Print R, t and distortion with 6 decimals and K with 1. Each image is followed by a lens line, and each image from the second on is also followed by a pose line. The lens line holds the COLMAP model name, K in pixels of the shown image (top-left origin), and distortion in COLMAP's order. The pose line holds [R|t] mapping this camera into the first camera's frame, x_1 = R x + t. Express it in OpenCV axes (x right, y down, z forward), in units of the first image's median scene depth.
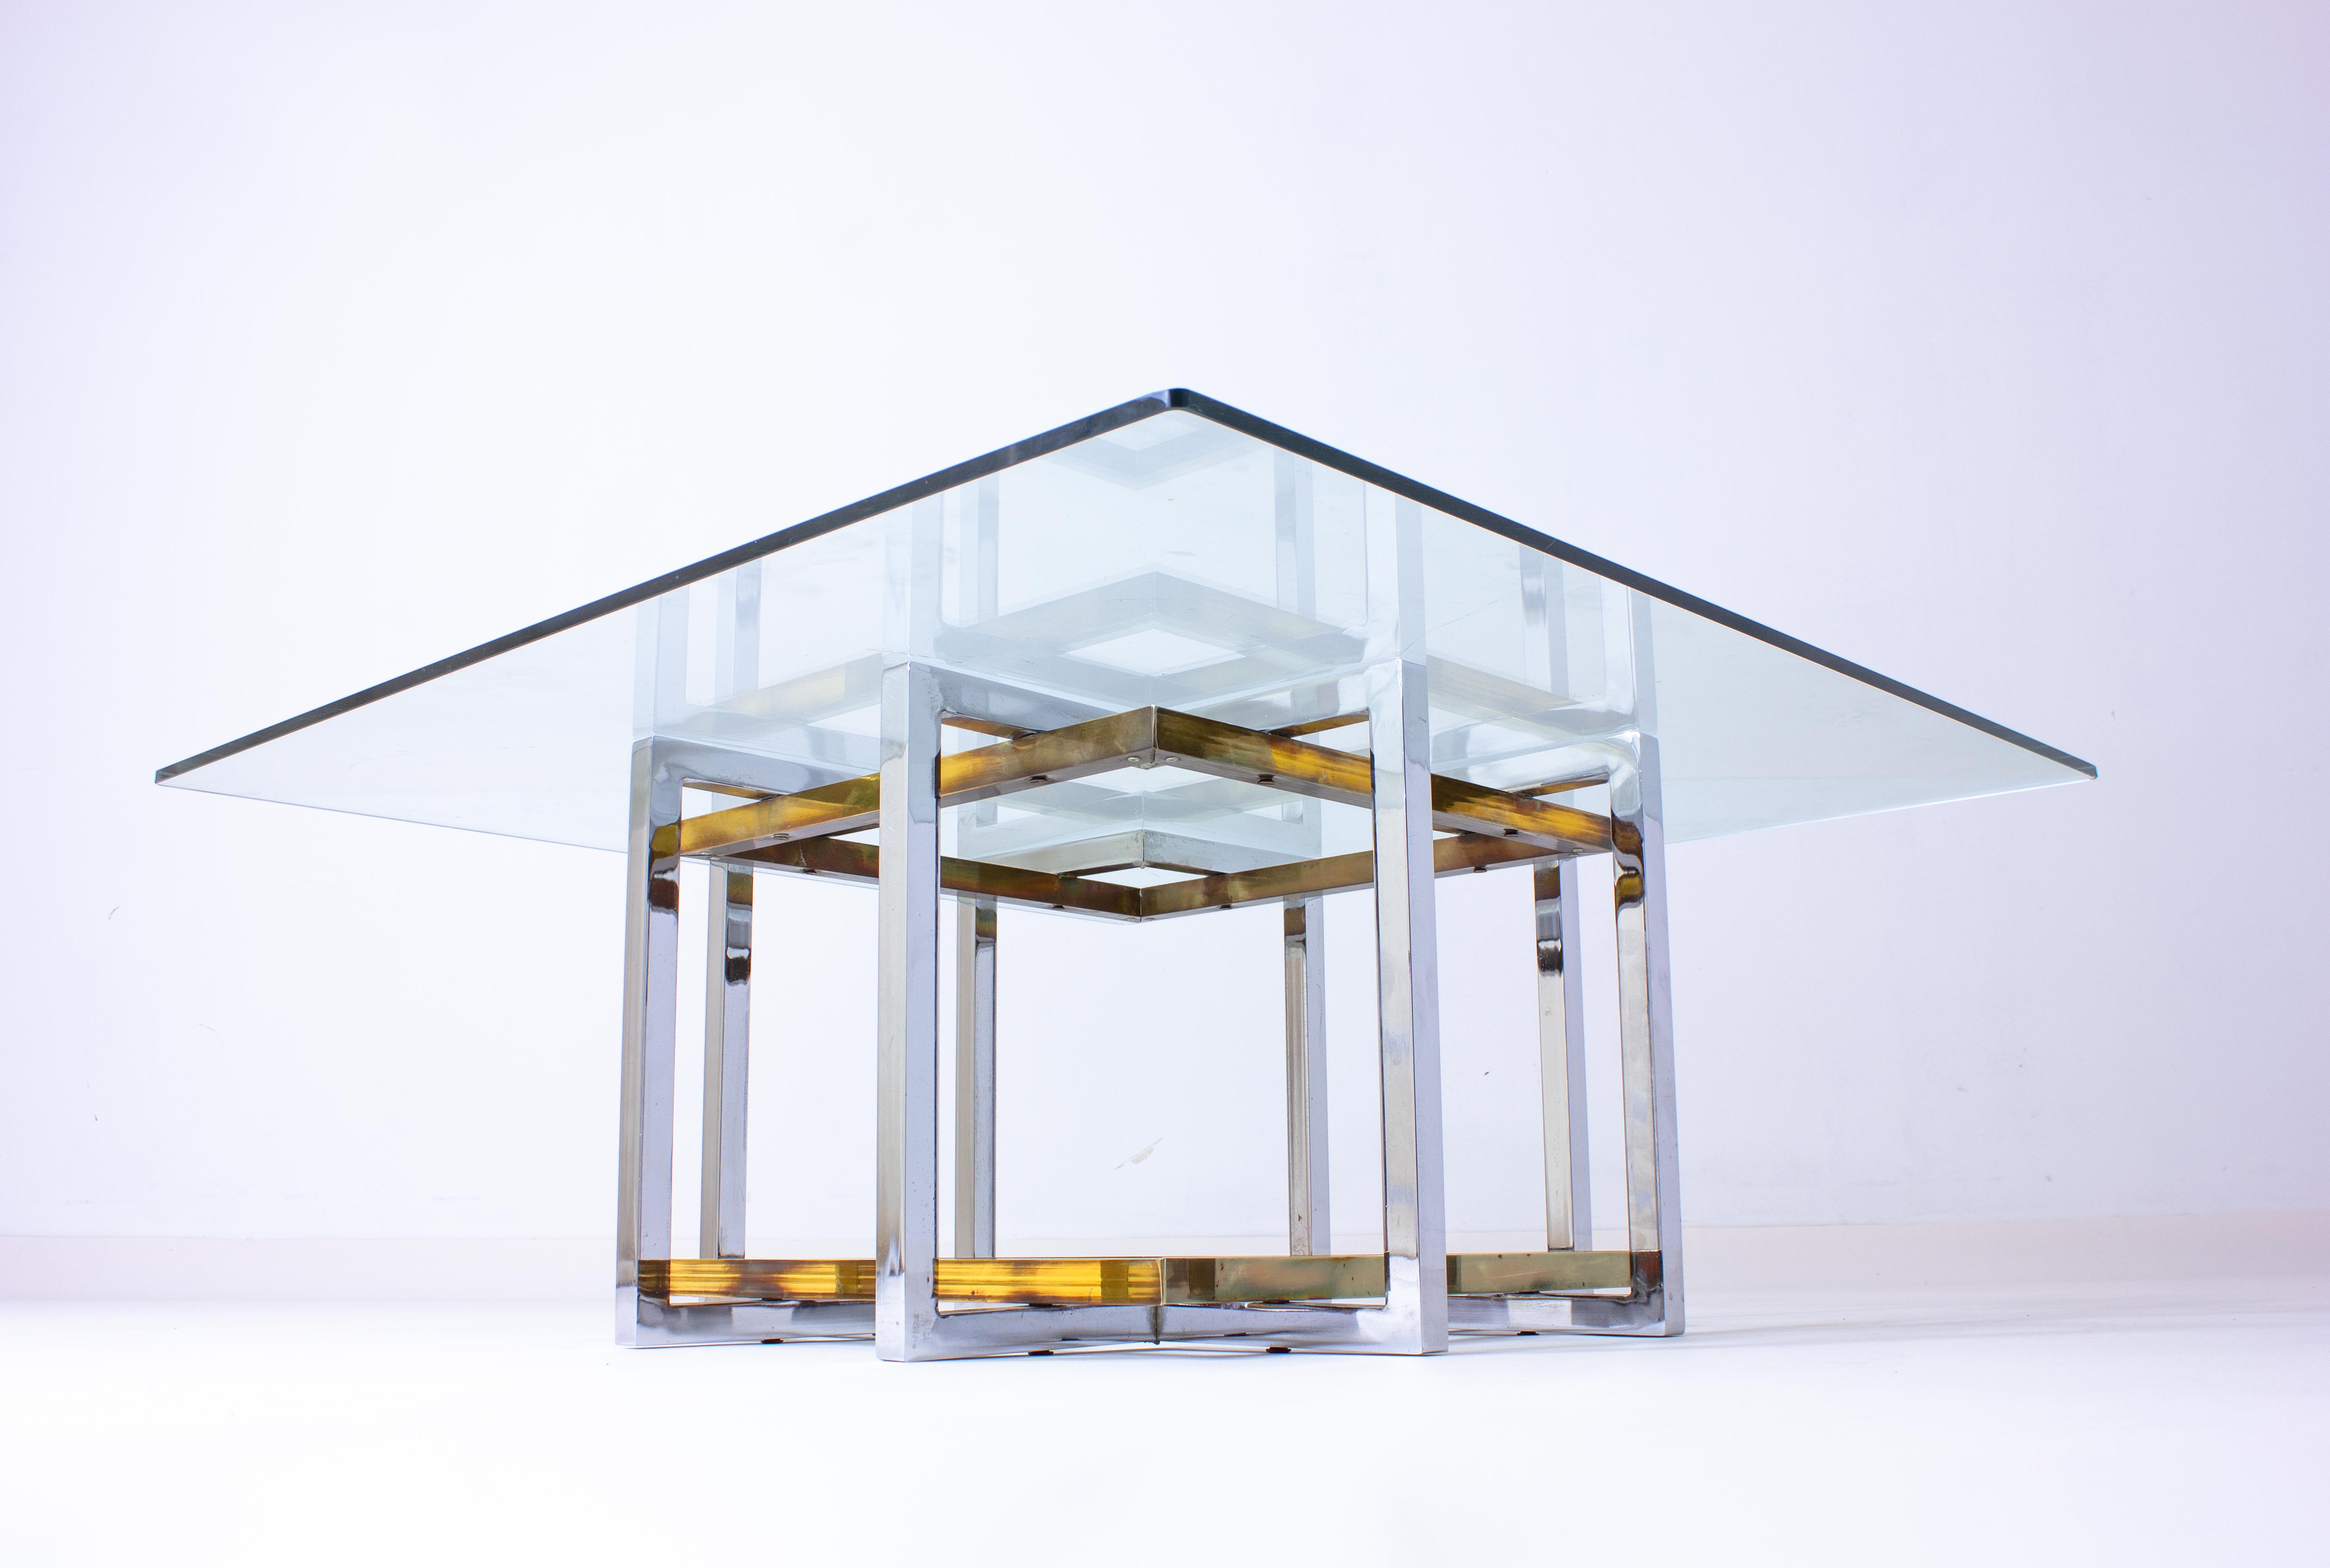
lens RADIAL K [[2210.6, 0, 1154.5], [0, 2210.6, 819.7], [0, 0, 1]] dist [-0.163152, 0.181306]
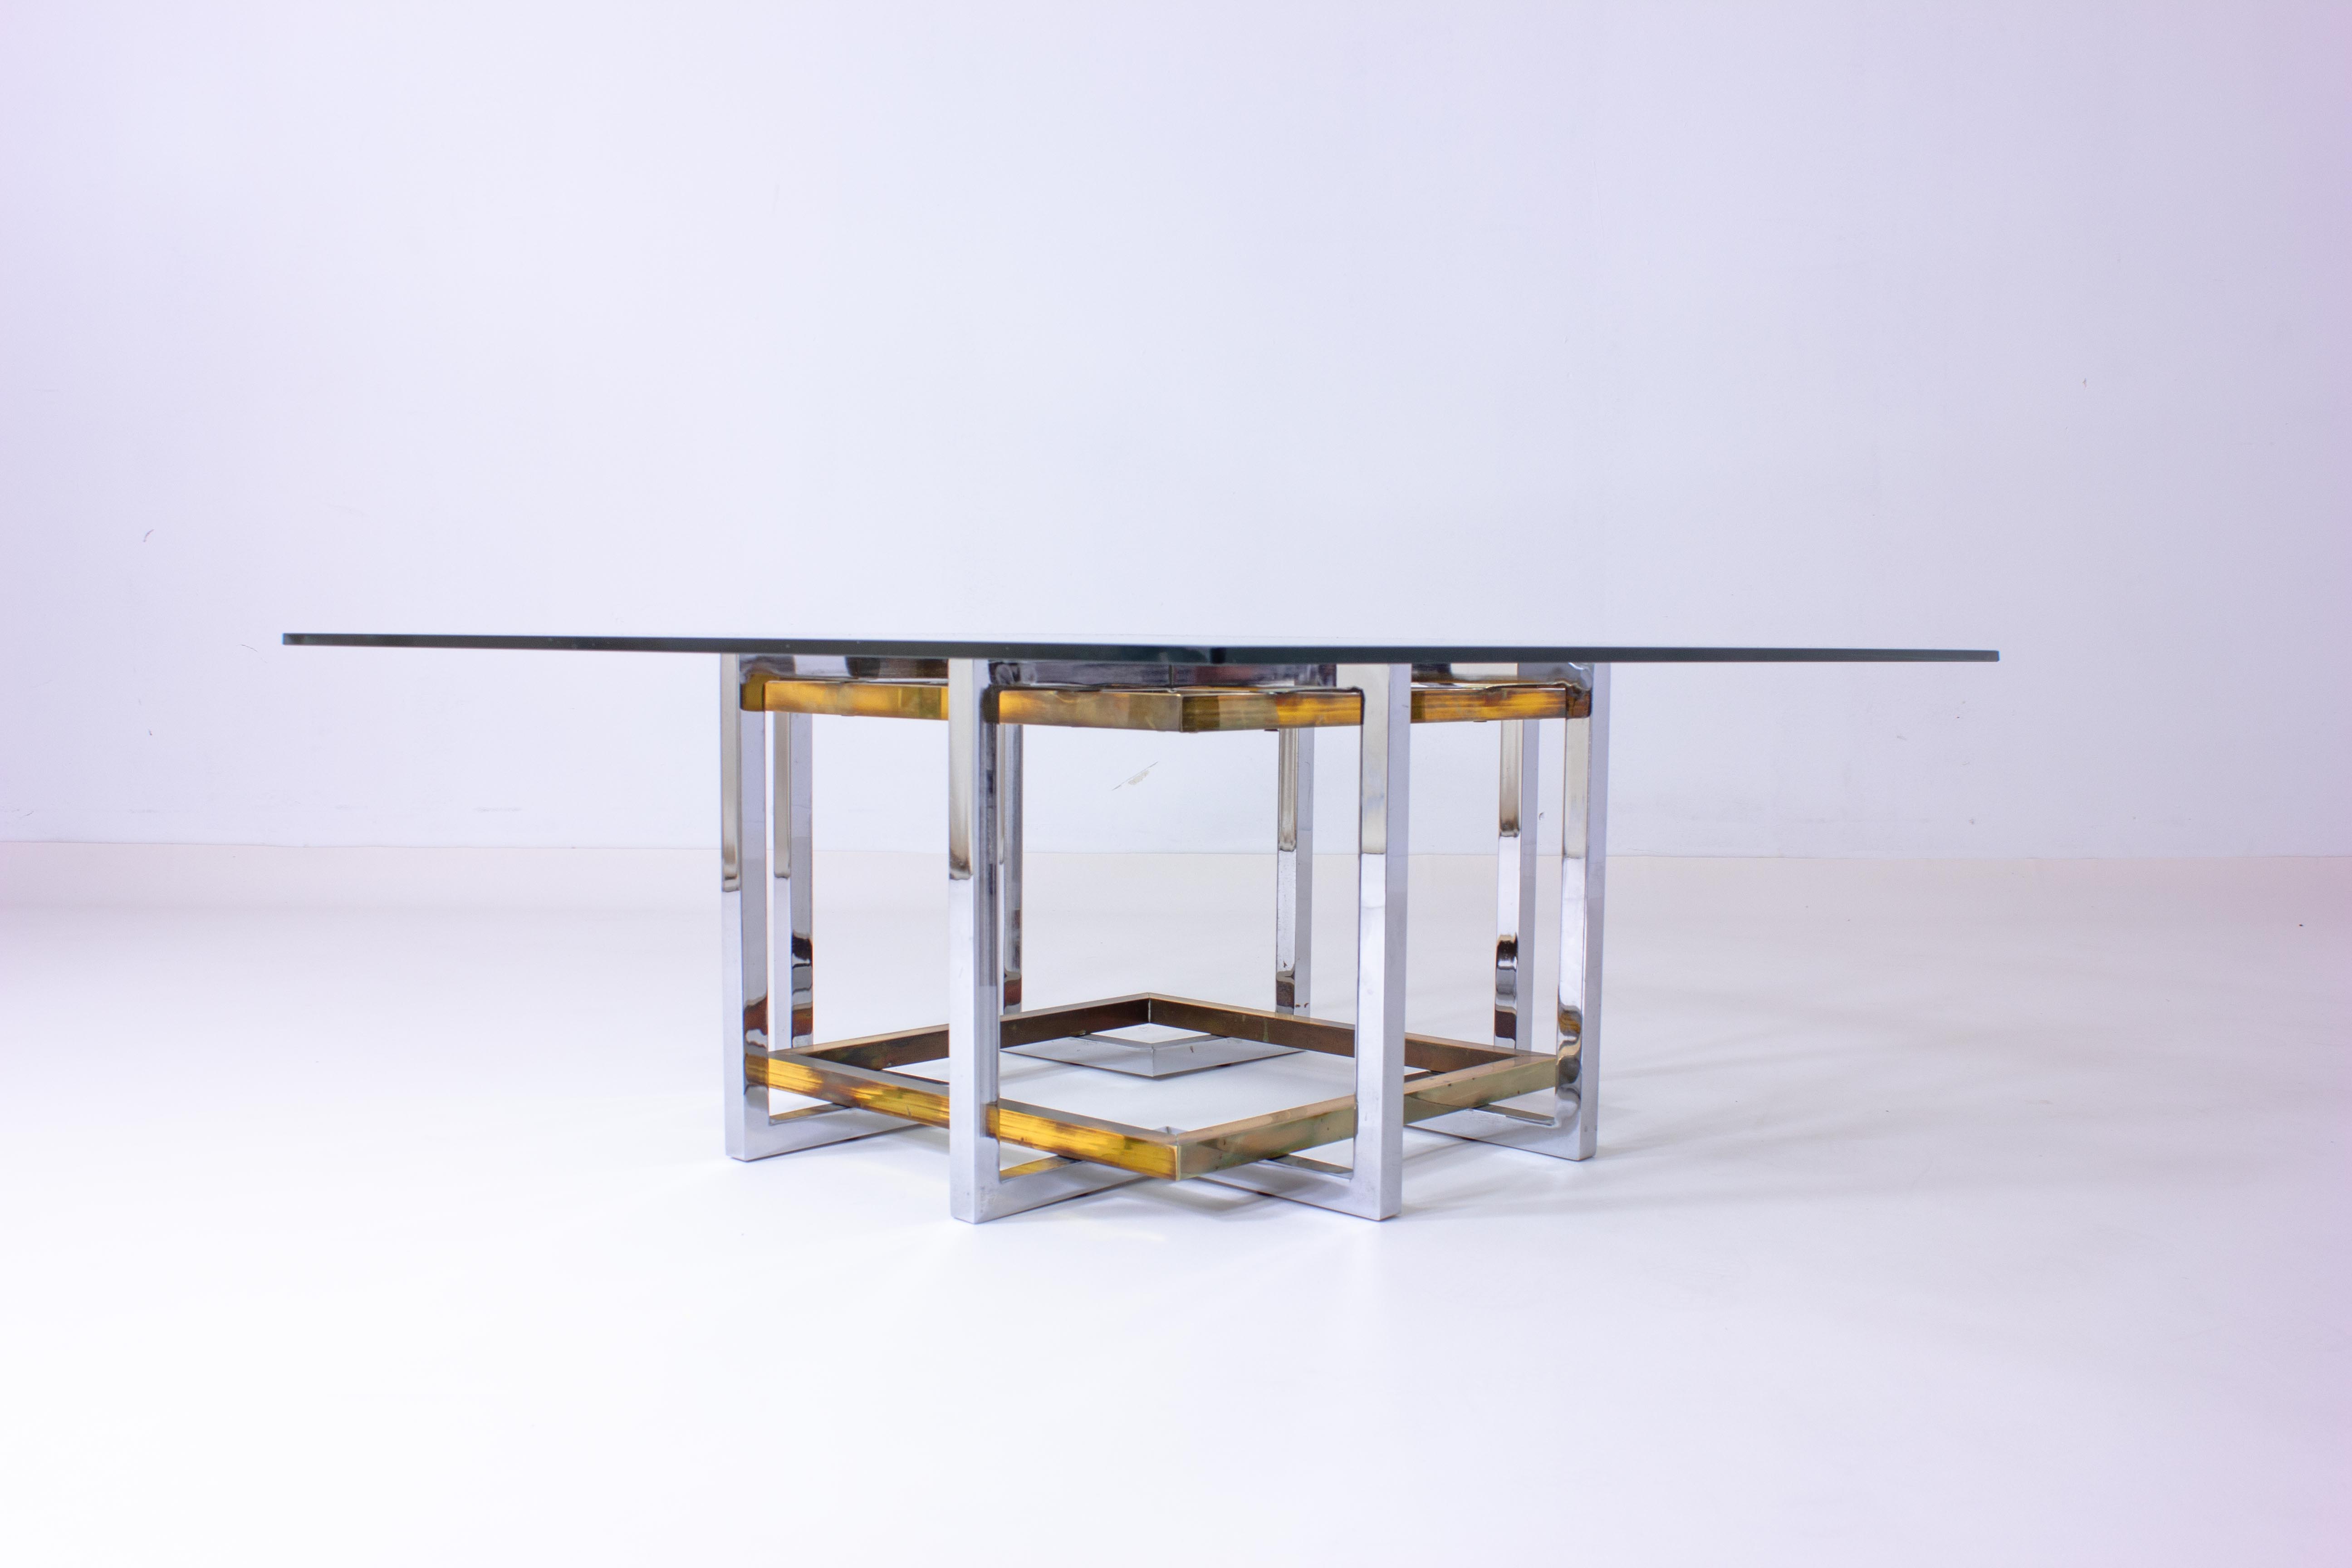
lens RADIAL K [[2286.1, 0, 1176.0], [0, 2286.1, 784.0], [0, 0, 1]] dist [-0.102980, 0.004946]
pose [[0.999581, 0.018066, 0.022631, -0.022561], [-0.023335, 0.965307, 0.260074, -0.250954], [-0.017147, -0.260493, 0.965324, -0.155120]]
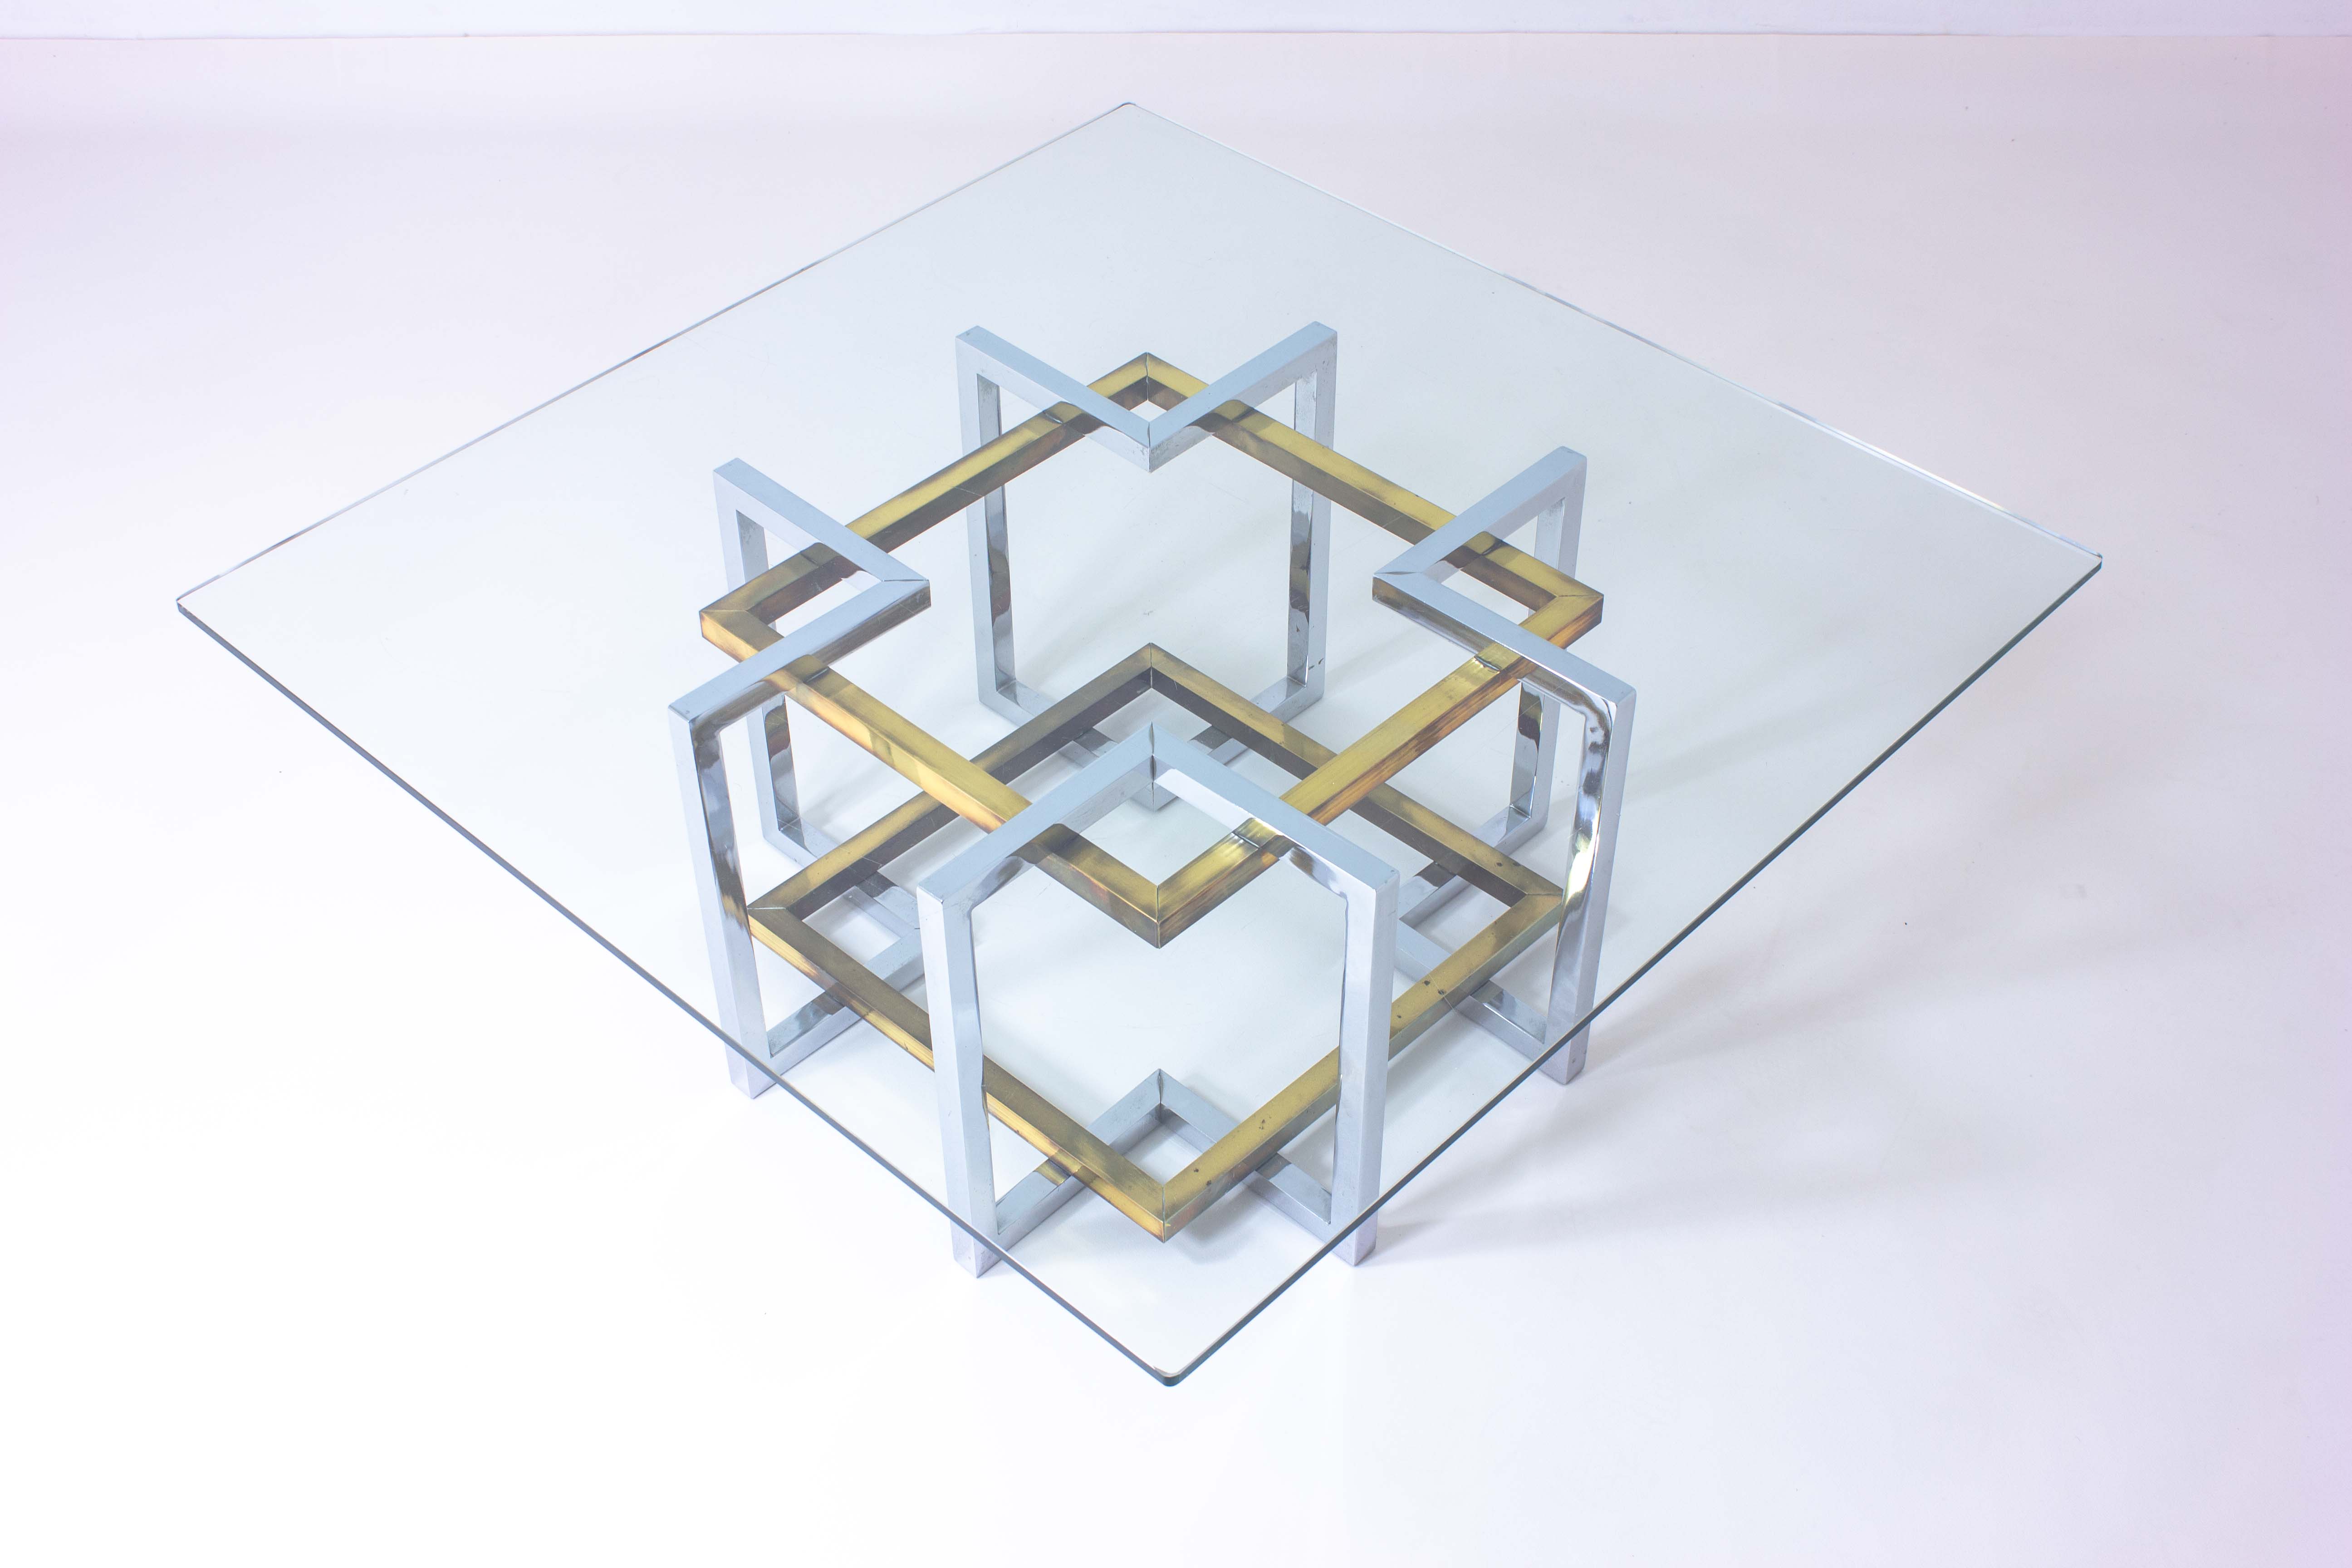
lens RADIAL K [[2799.9, 0, 1176.0], [0, 2799.9, 784.0], [0, 0, 1]] dist [-0.061142, 0.007642]
pose [[0.999984, 0.004538, 0.003450, 0.003001], [-0.005476, 0.596147, 0.802857, -0.973408], [0.001587, -0.802863, 0.596162, 0.145950]]
